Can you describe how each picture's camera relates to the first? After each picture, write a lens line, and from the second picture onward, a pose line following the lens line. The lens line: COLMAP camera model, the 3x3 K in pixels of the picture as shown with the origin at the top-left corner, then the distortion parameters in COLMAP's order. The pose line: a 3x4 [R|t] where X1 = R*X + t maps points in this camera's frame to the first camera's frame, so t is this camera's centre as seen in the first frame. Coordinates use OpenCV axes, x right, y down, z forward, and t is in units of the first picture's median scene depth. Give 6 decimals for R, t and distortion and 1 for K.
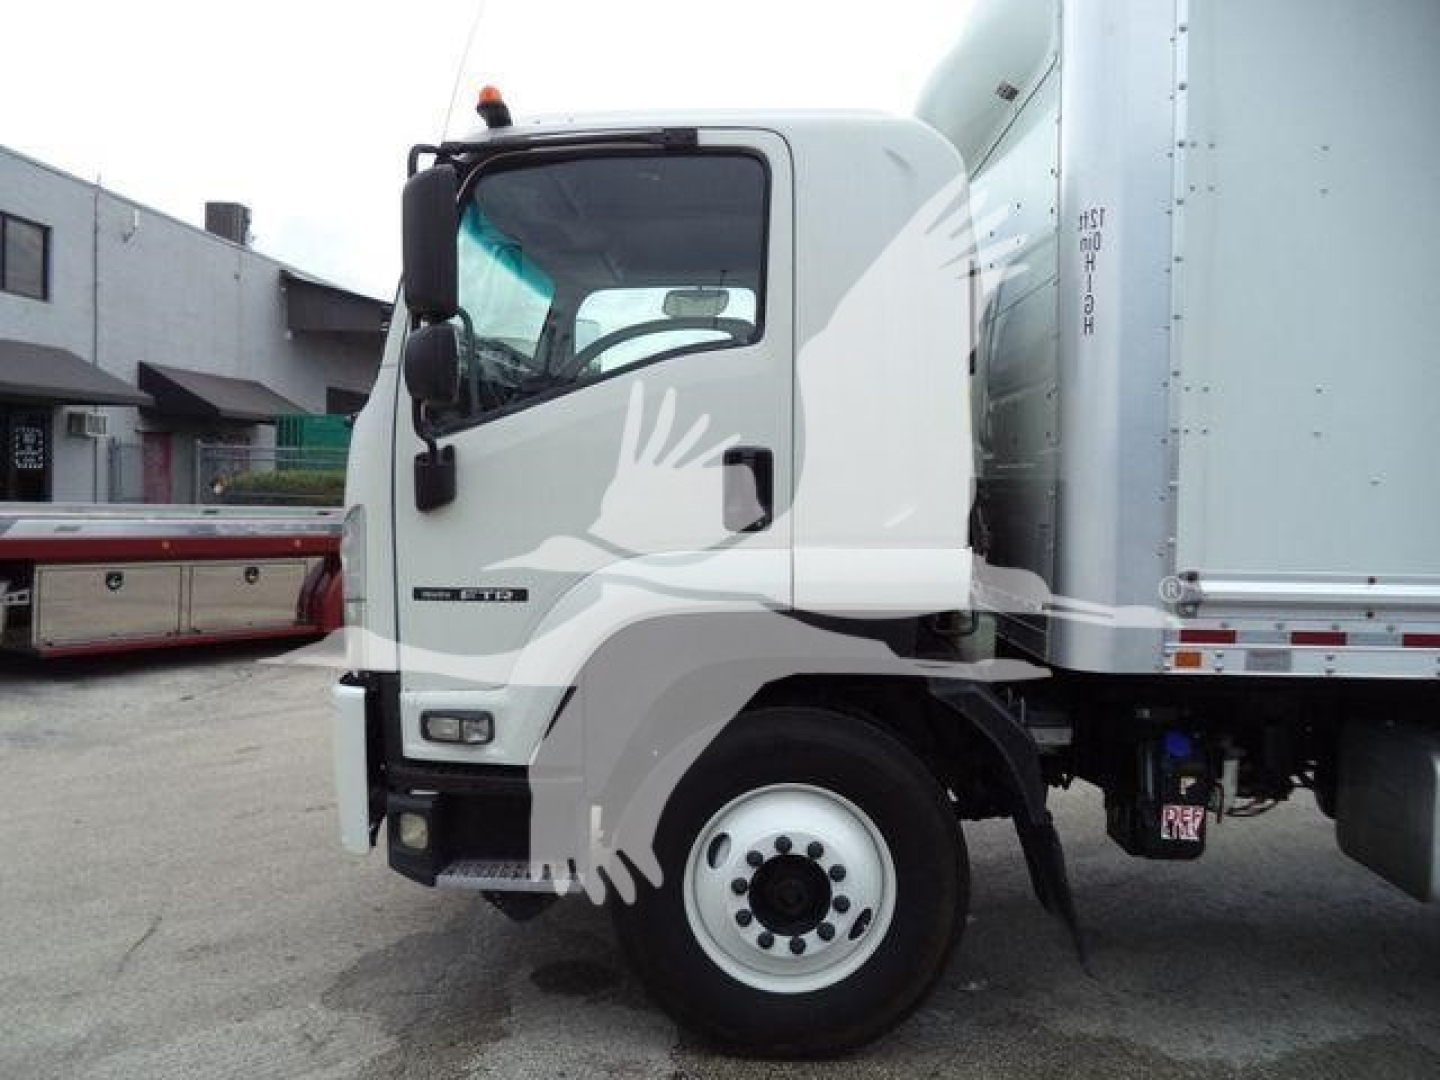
lens RADIAL K [[1195.1, 0, 749.5], [0, 1195.1, 519.7], [0, 0, 1]] dist [-0.006325, -0.006508]
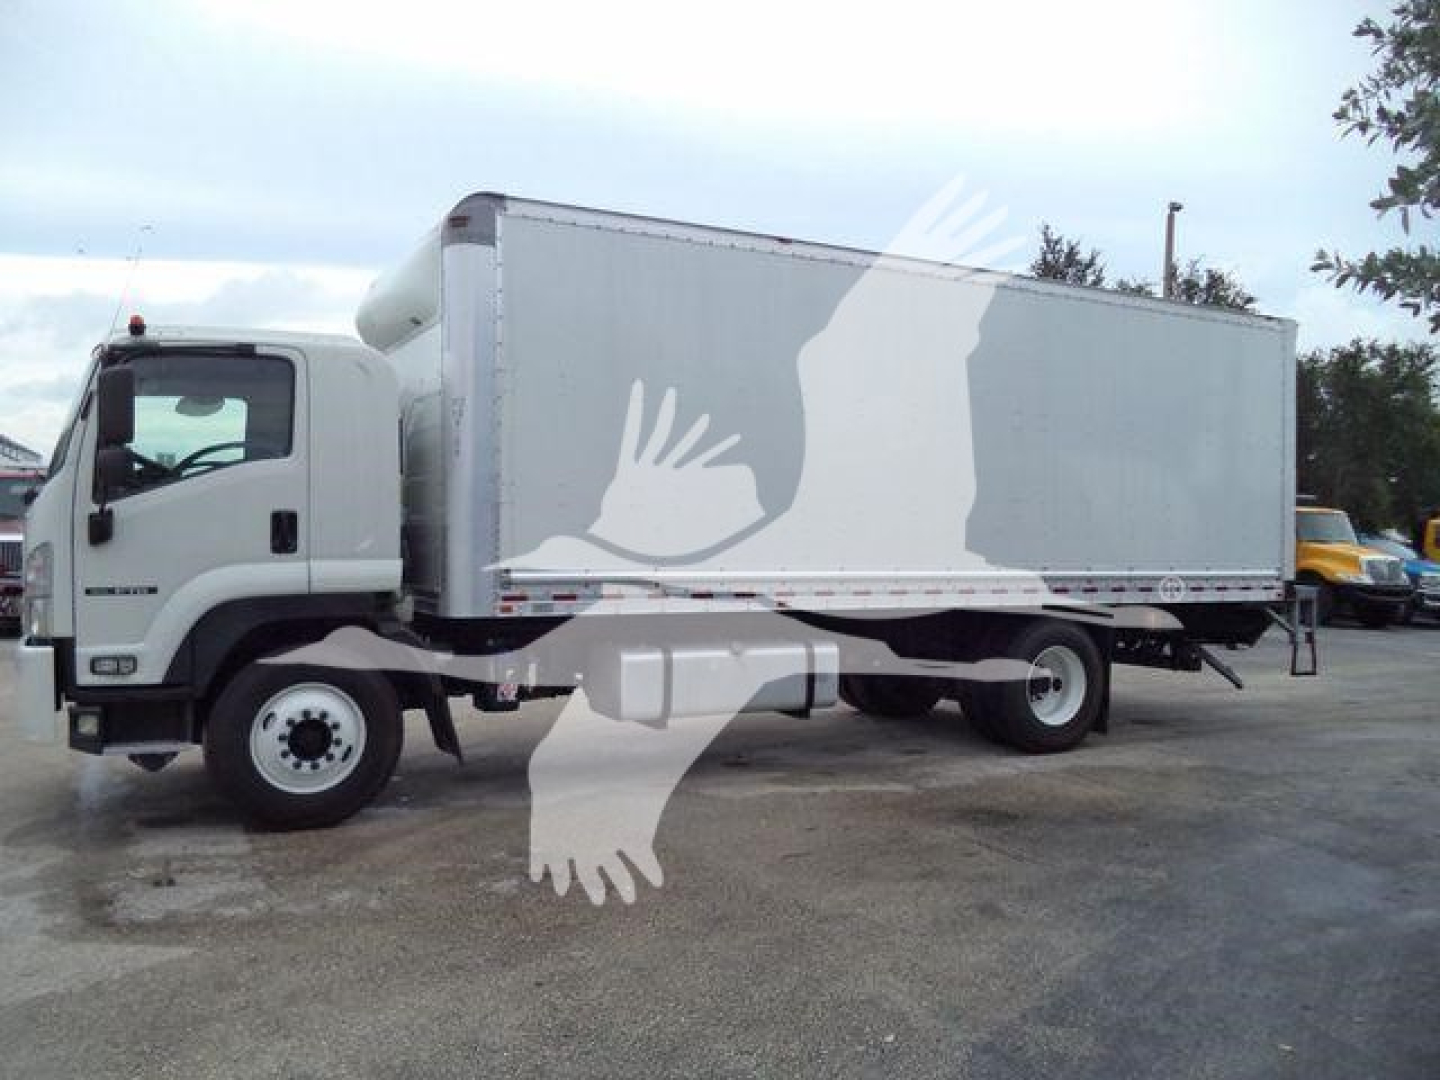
lens RADIAL K [[1180.6, 0, 729.1], [0, 1180.6, 536.0], [0, 0, 1]] dist [-0.009044, -0.006126]
pose [[0.883227, -0.009506, 0.468849, -0.256857], [0.020288, 0.999633, -0.017953, 0.030370], [-0.468507, 0.025368, 0.883096, -1.008555]]
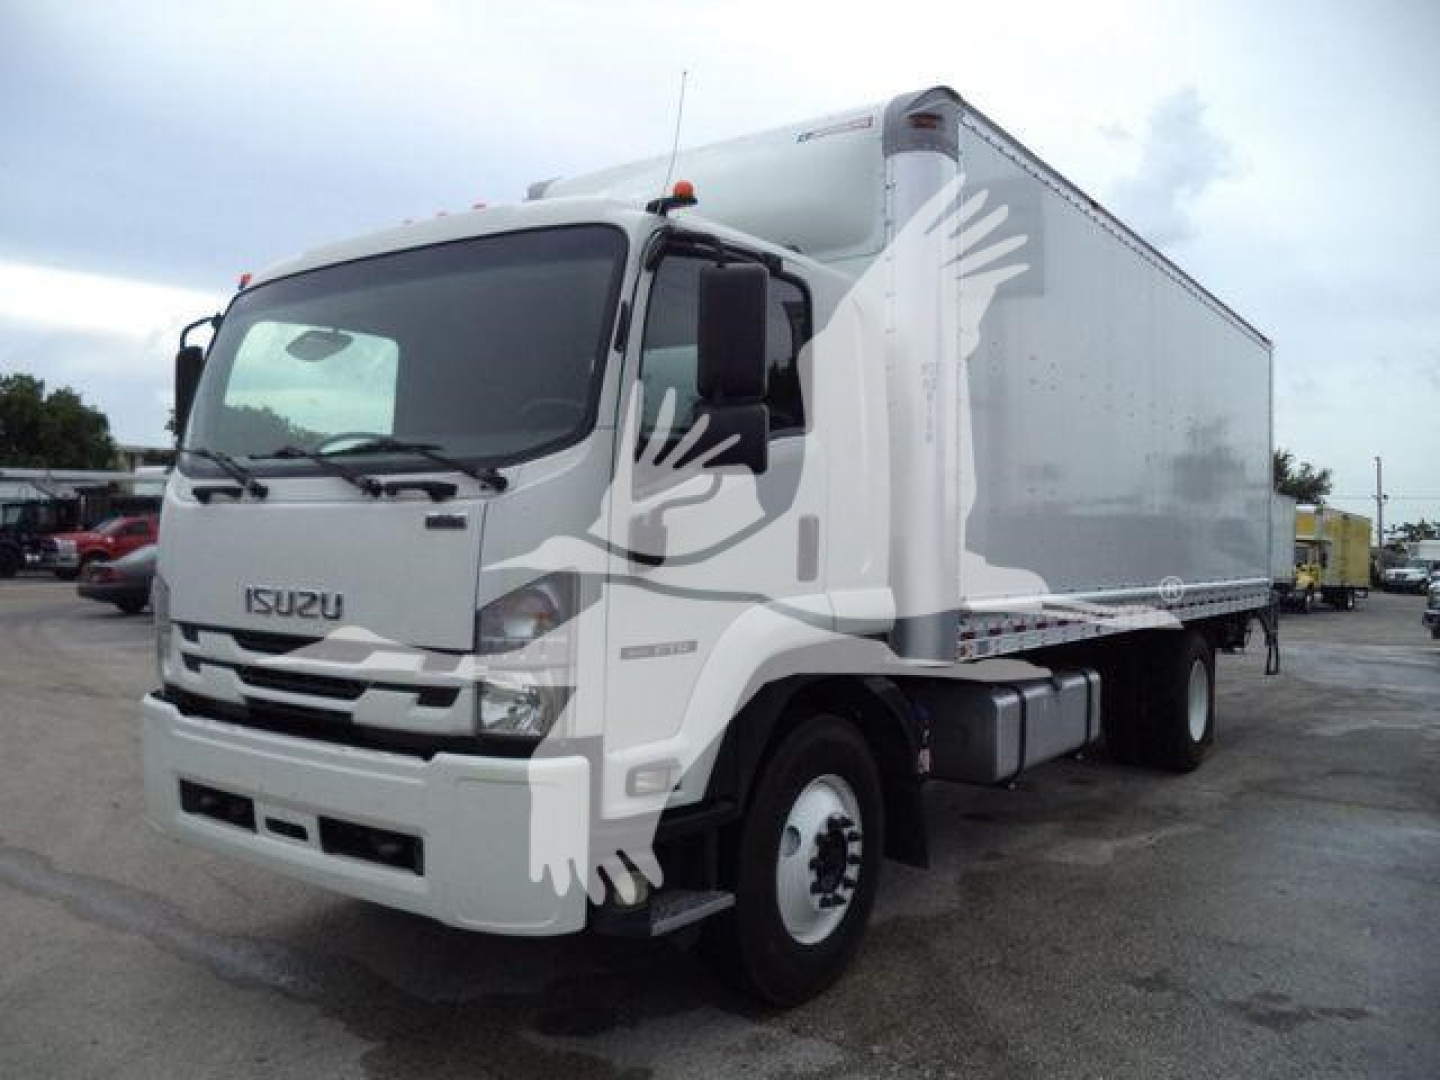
lens RADIAL K [[1167.5, 0, 718.5], [0, 1167.5, 528.8], [0, 0, 1]] dist [-0.015396, -0.004334]
pose [[0.577369, -0.001868, 0.816481, -1.049345], [0.022656, 0.999649, -0.013733, -0.029183], [-0.816169, 0.026427, 0.577209, 0.360339]]
